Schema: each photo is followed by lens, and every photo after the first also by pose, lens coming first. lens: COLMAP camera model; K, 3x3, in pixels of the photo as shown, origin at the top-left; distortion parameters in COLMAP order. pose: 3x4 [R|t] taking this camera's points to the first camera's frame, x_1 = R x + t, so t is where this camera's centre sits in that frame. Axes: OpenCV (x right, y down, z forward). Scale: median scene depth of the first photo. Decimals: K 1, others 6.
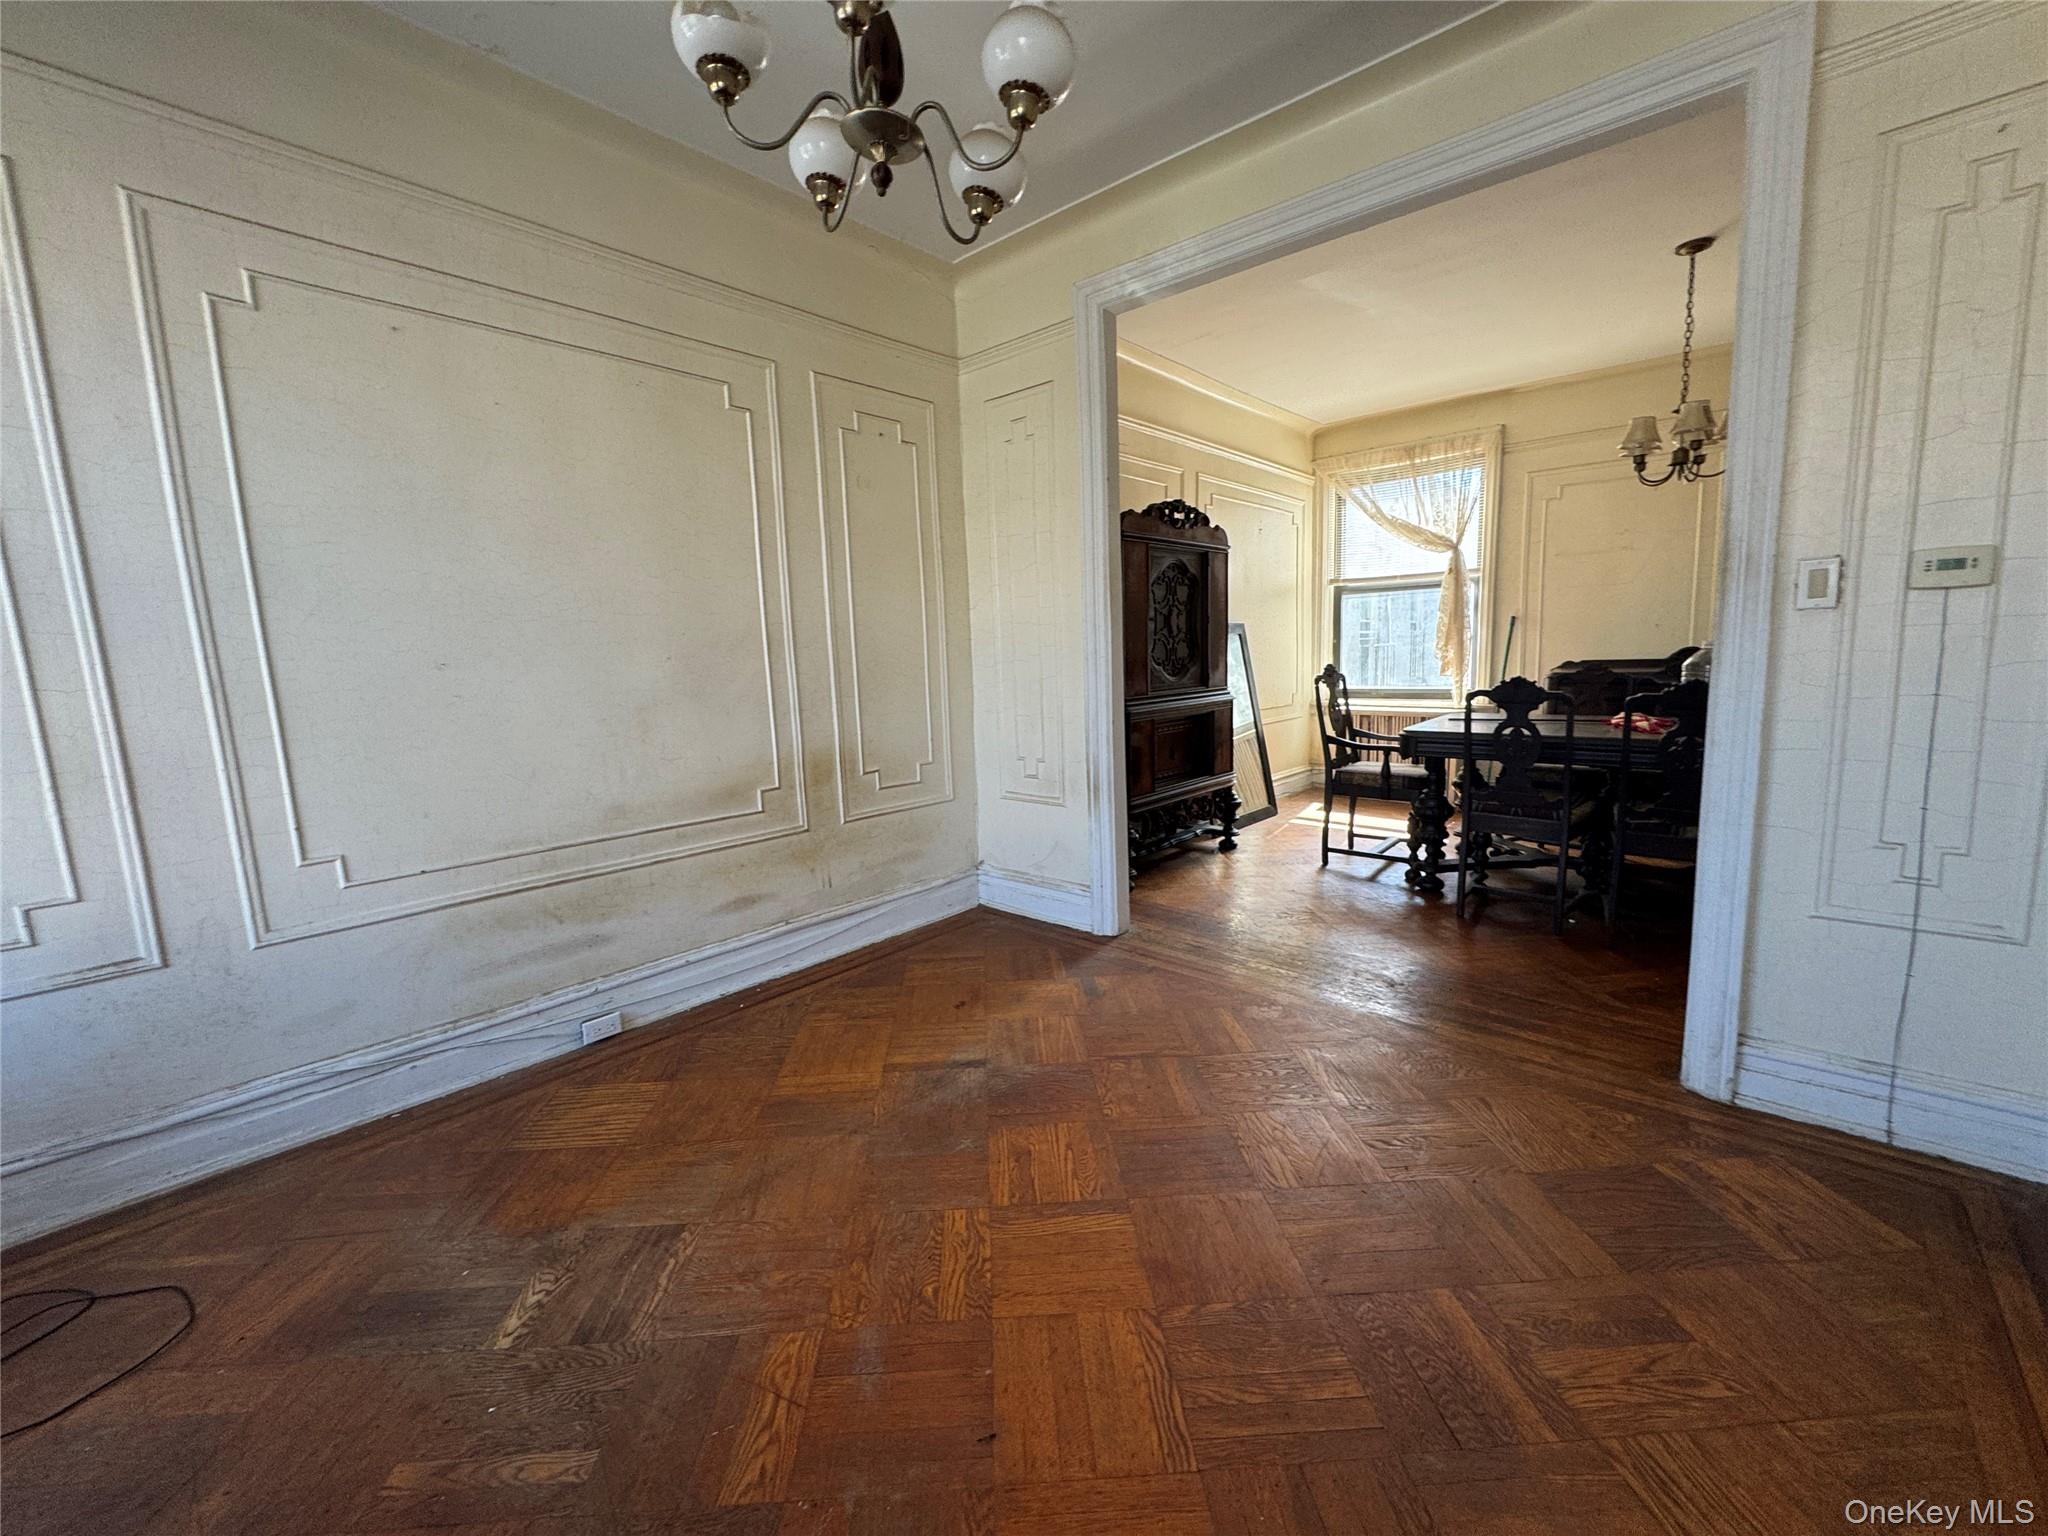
lens RADIAL K [[818.3, 0, 1024.0], [0, 818.3, 768.0], [0, 0, 1]] dist [-0.000800, -0.000358]
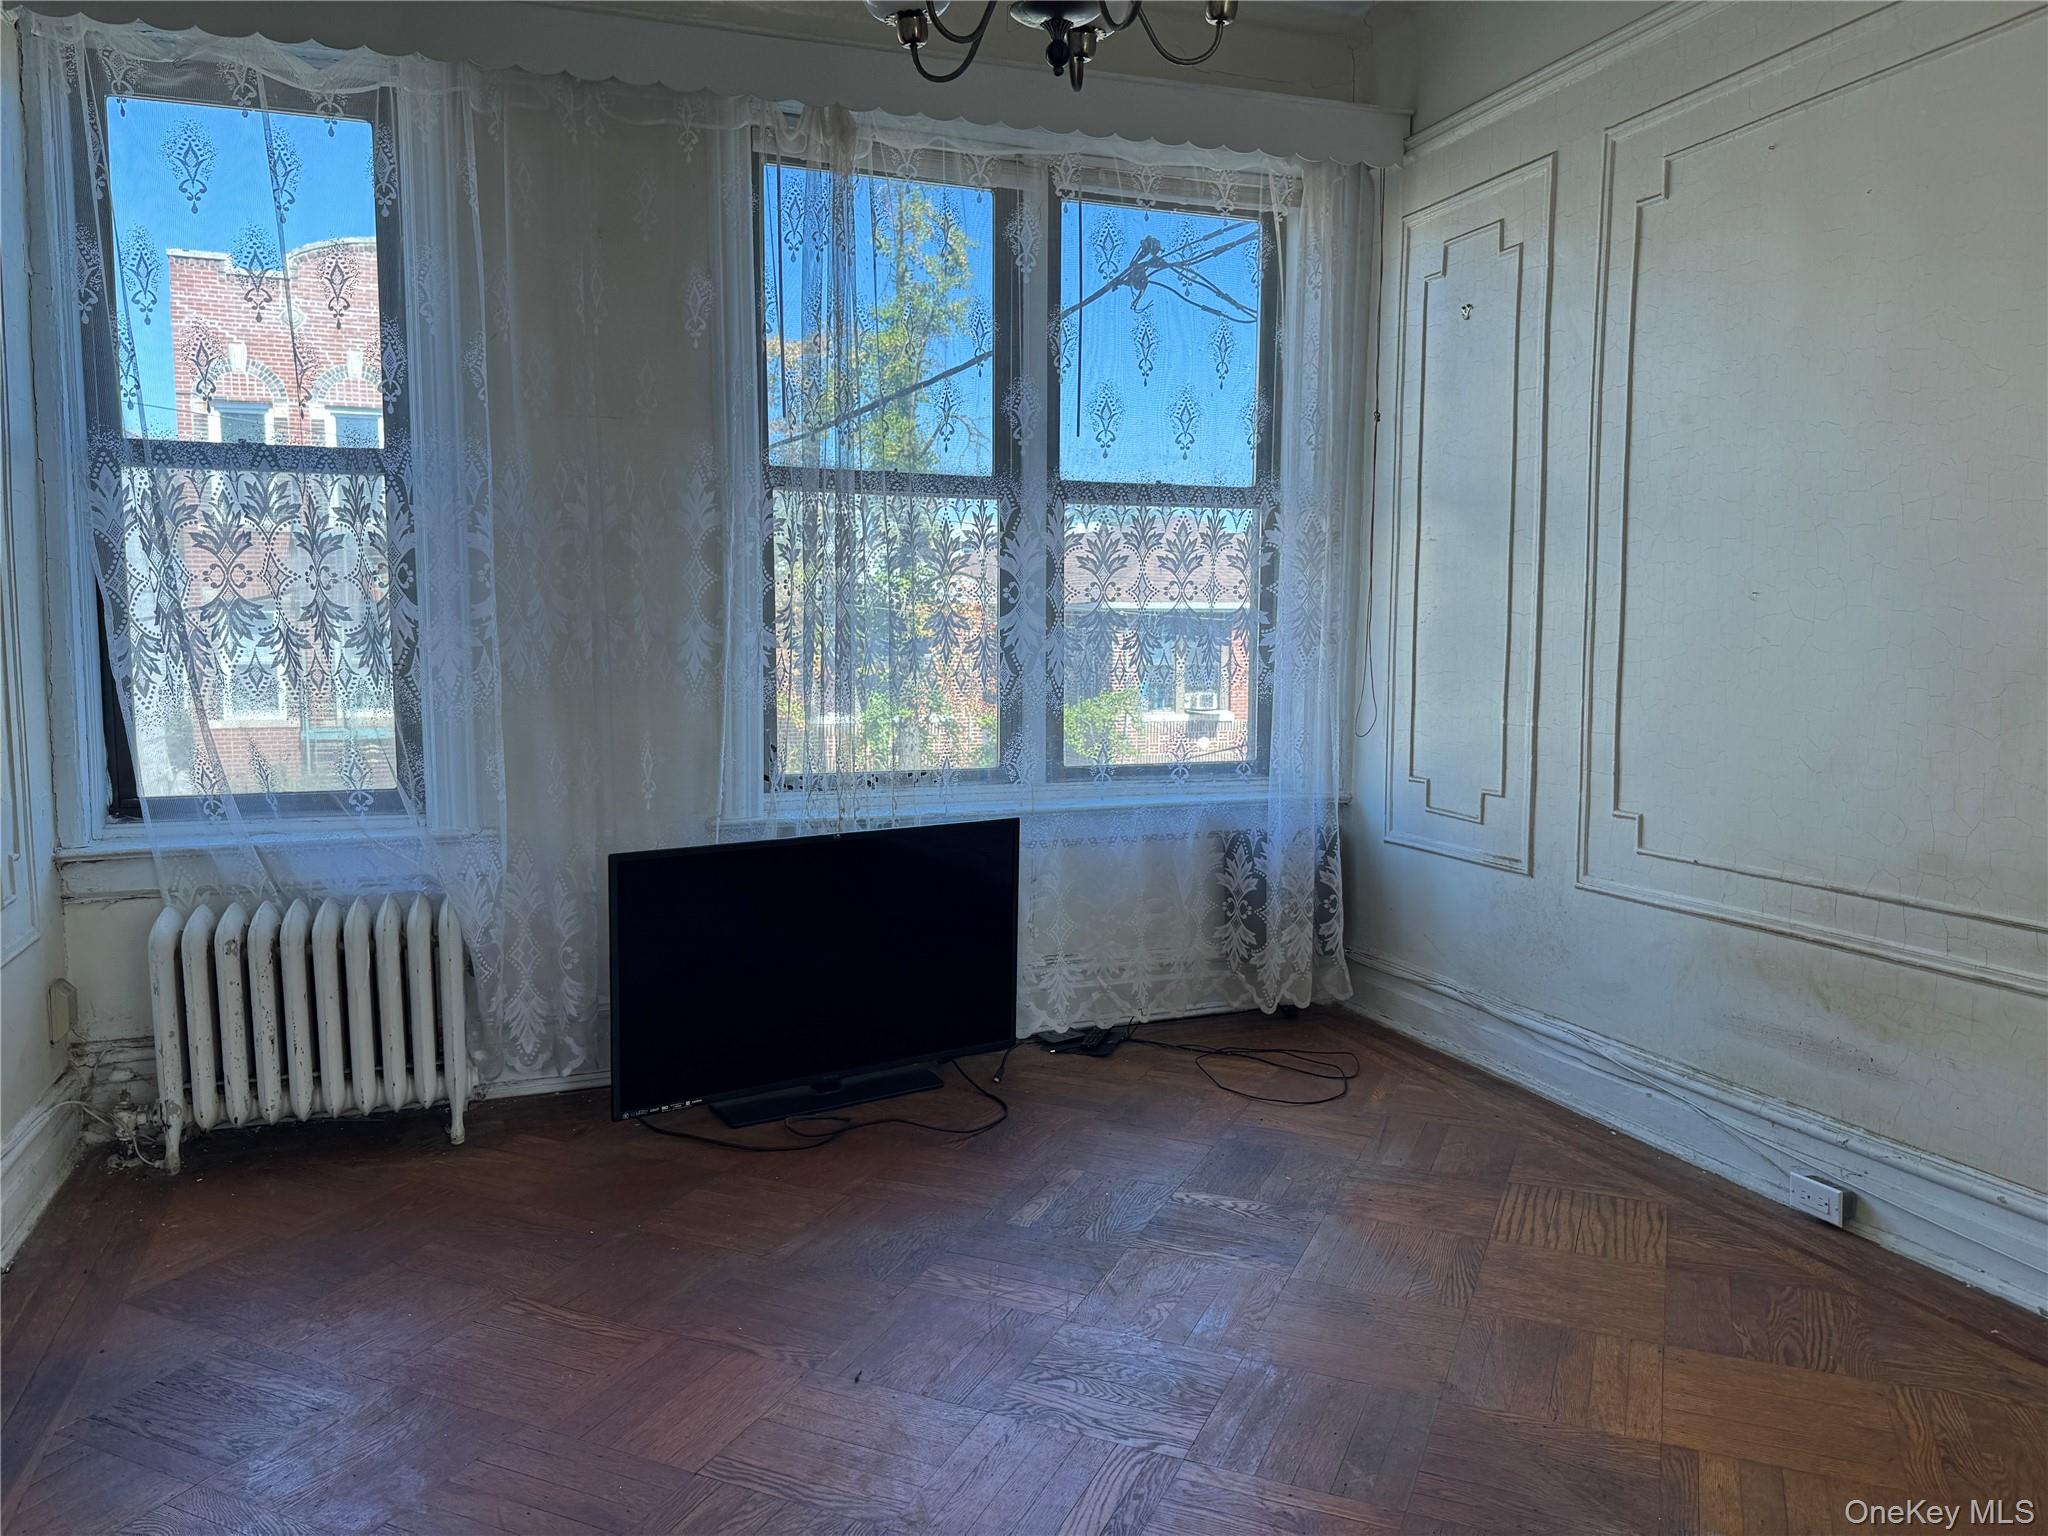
lens RADIAL K [[1579.6, 0, 1024.0], [0, 1579.6, 768.0], [0, 0, 1]] dist [0.001885, -0.000900]
pose [[-0.481015, 0.119094, -0.868586, 0.810774], [-0.098984, 0.977018, 0.188778, -0.169452], [0.871106, 0.176781, -0.458172, 1.063061]]
